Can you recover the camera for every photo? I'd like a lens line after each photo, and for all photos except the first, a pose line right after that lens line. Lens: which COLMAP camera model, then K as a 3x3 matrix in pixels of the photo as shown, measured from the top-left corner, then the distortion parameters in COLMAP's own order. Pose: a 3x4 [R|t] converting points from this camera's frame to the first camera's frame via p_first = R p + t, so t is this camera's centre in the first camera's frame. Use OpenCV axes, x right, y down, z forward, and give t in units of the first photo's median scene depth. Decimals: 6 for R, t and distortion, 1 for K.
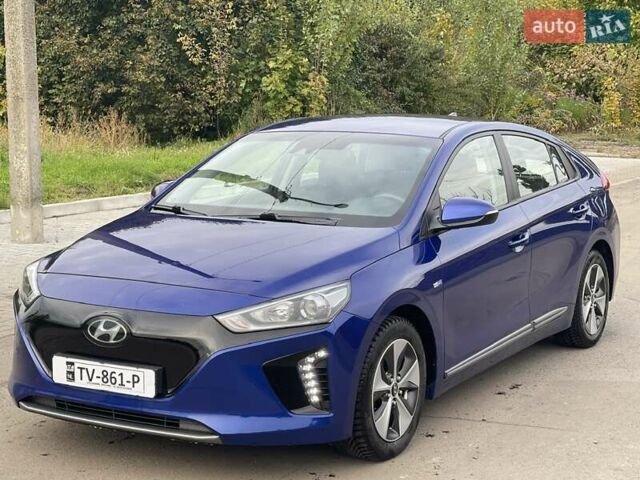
lens RADIAL K [[1178.0, 0, 323.5], [0, 1178.0, 250.2], [0, 0, 1]] dist [0.239789, -0.016010]
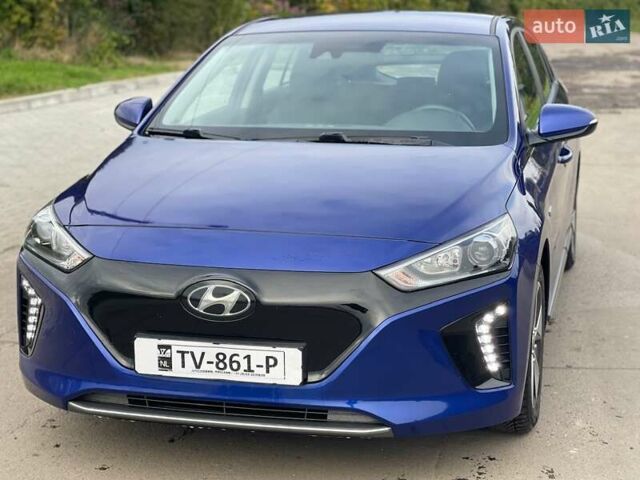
lens RADIAL K [[1178.0, 0, 323.5], [0, 1178.0, 250.2], [0, 0, 1]] dist [0.239789, -0.016010]
pose [[0.961137, -0.063906, 0.268575, -0.301770], [0.045531, 0.996210, 0.074105, -0.014057], [-0.272293, -0.058997, 0.960404, 0.264863]]
